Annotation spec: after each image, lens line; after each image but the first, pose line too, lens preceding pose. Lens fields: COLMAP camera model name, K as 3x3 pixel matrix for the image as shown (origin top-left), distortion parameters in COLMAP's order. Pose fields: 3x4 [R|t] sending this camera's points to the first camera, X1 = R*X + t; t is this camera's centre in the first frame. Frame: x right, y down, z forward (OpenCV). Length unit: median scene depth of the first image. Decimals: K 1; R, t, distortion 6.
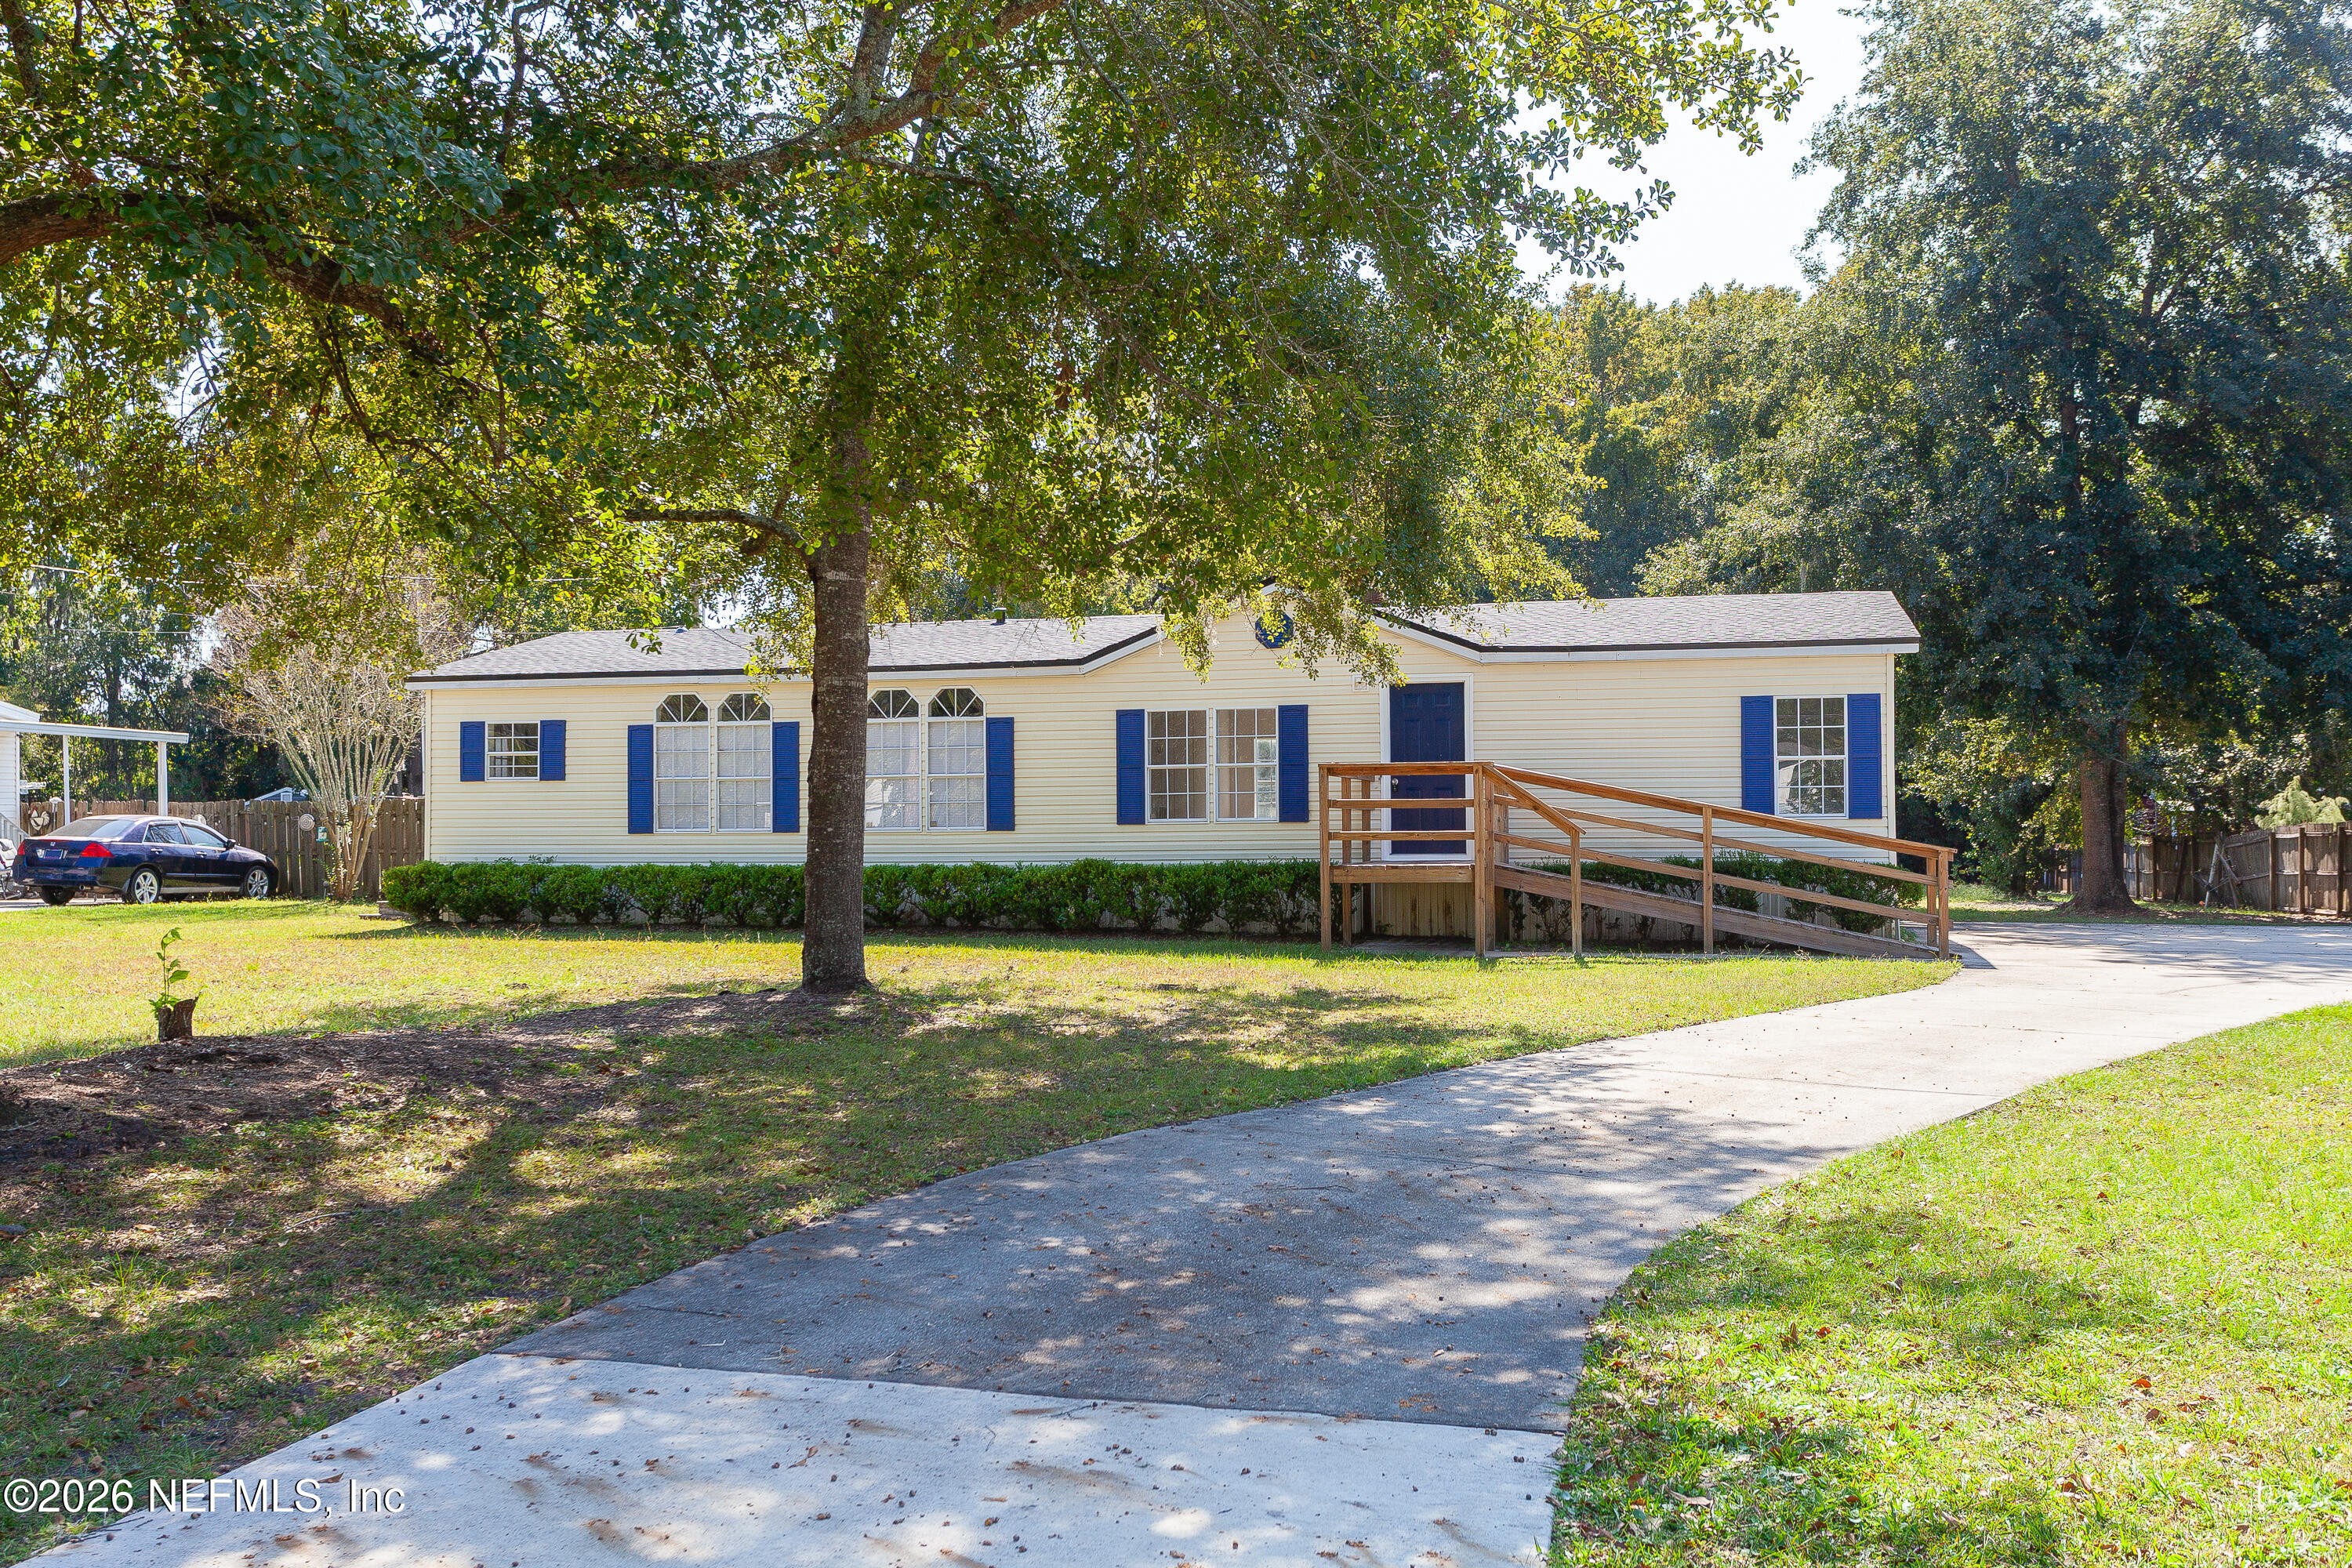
lens RADIAL K [[2220.3, 0, 1176.0], [0, 2220.3, 784.0], [0, 0, 1]] dist [-0.000279, -0.000067]
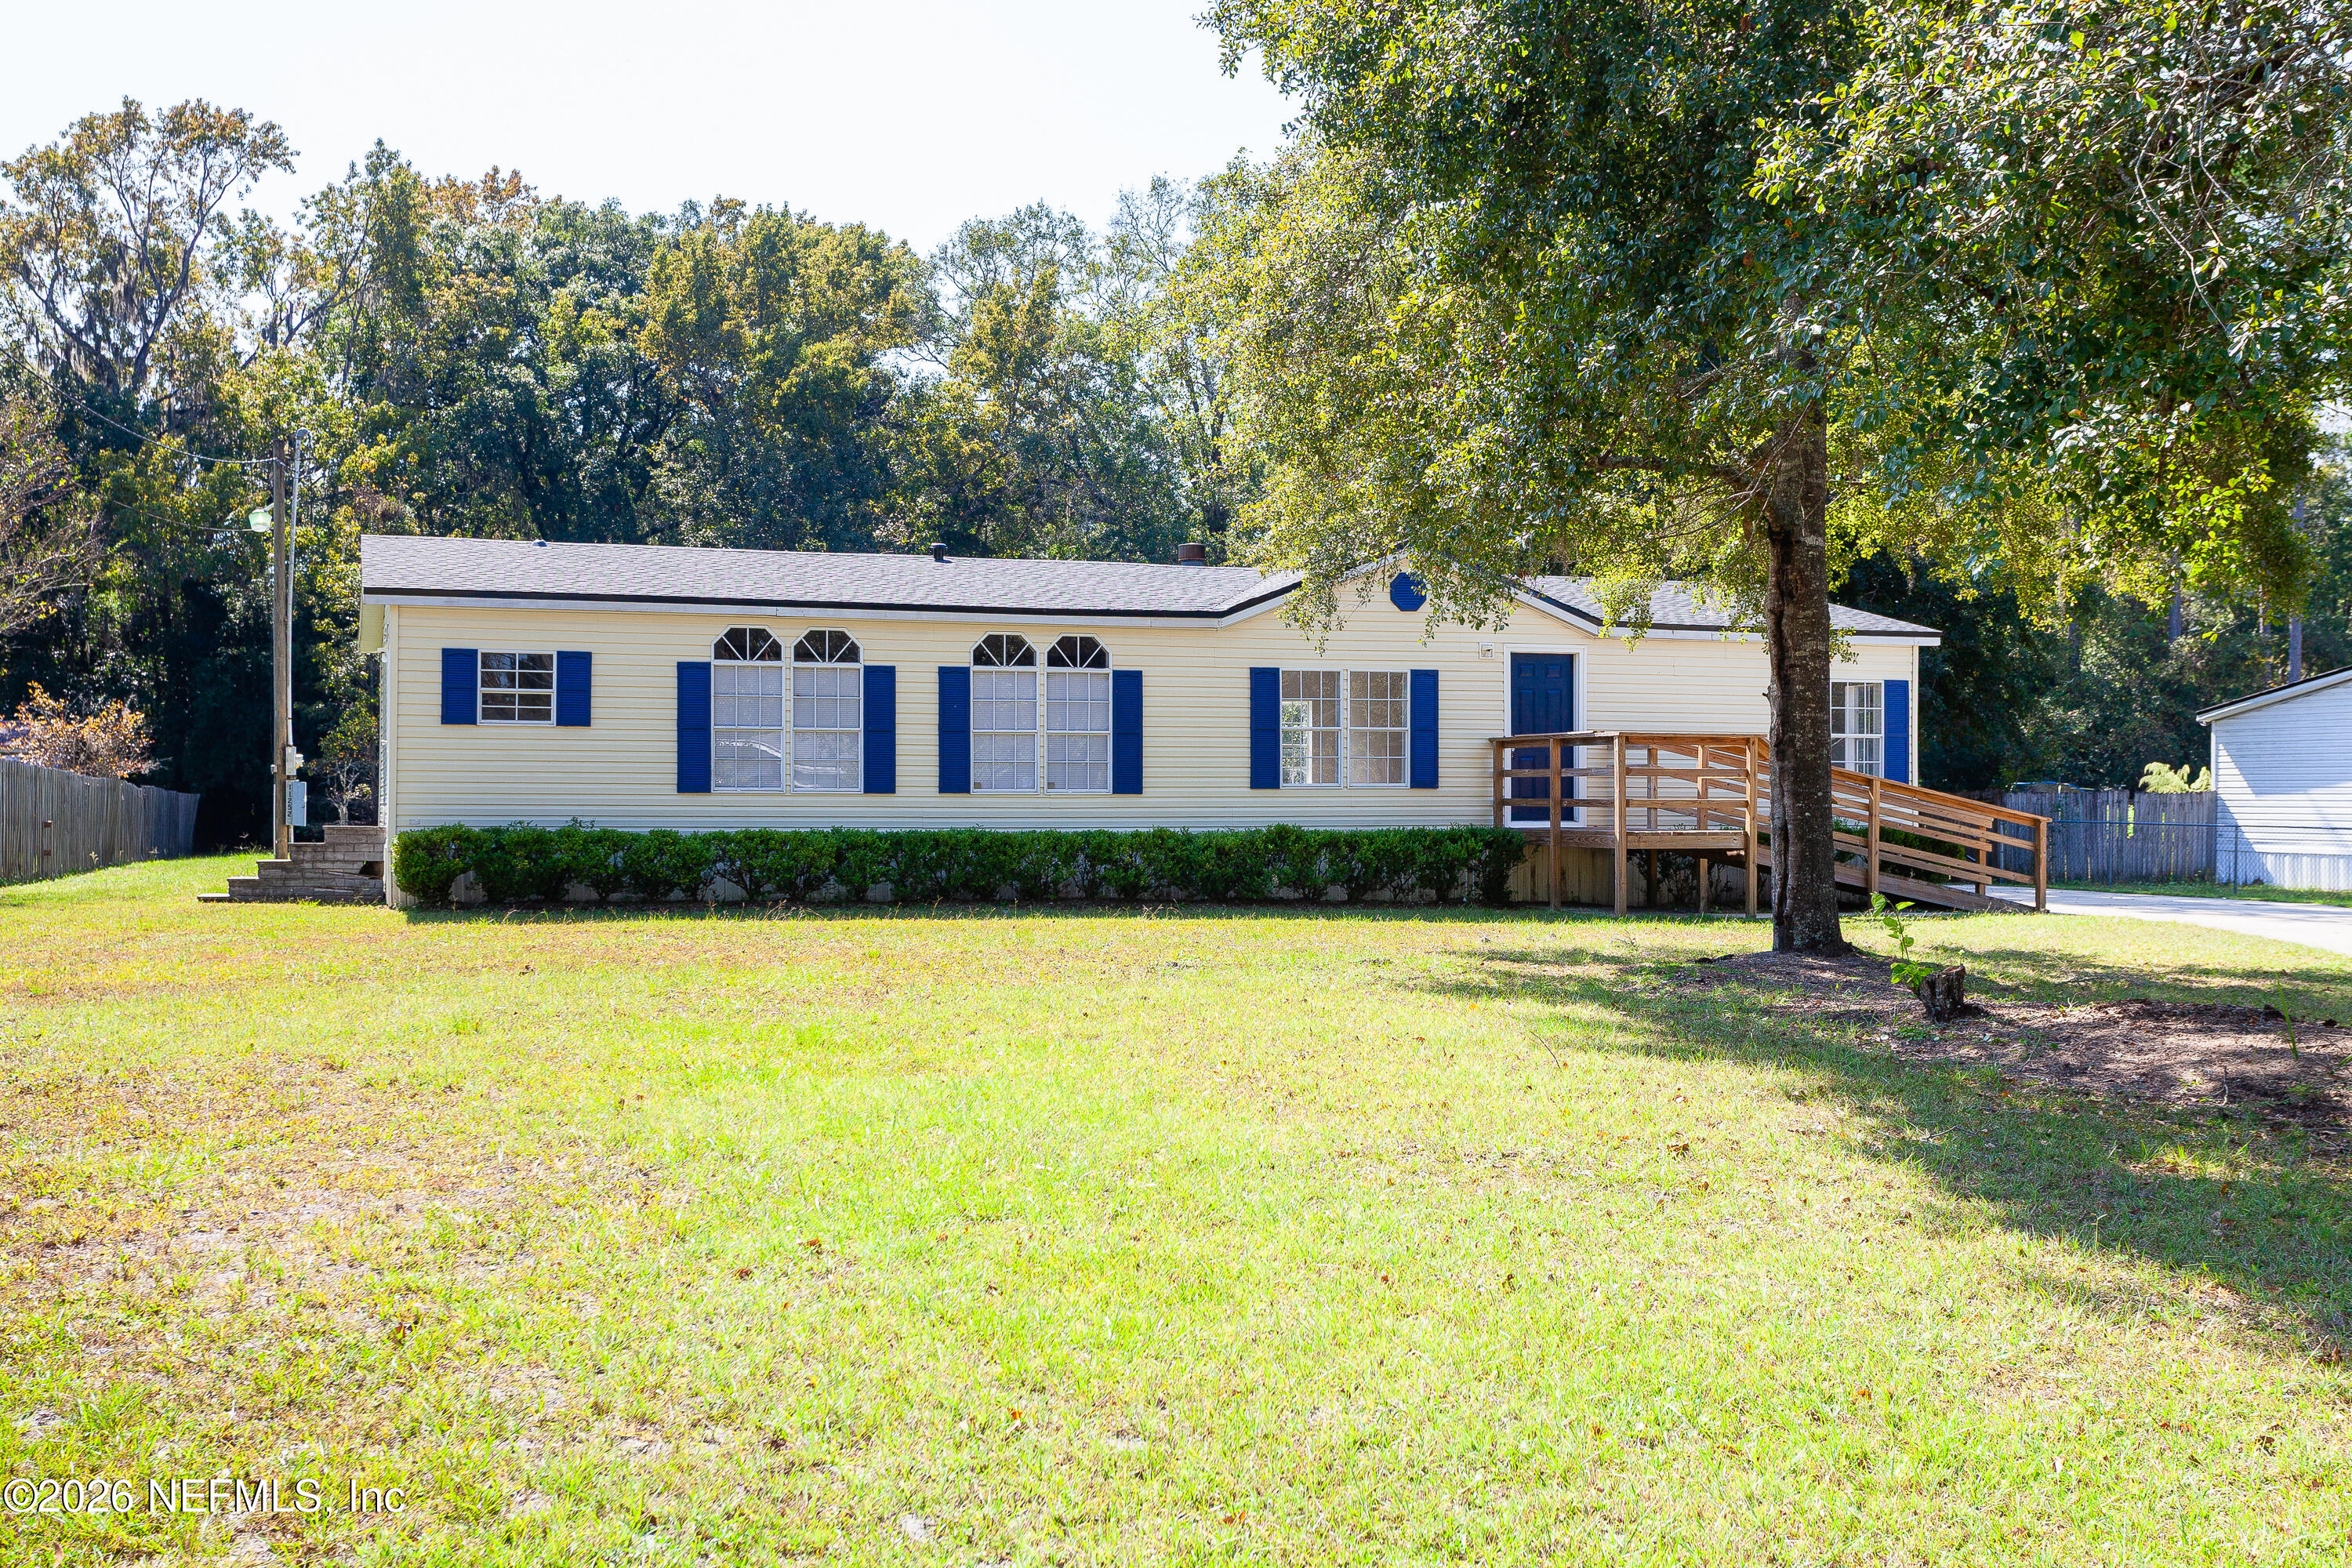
lens RADIAL K [[2452.3, 0, 1177.6], [0, 2452.3, 785.1], [0, 0, 1]] dist [-0.000635, 0.005551]
pose [[0.851361, 0.012916, 0.524421, -0.590979], [-0.021015, 0.999734, 0.009494, 0.007343], [-0.524159, -0.019103, 0.851406, 0.125020]]
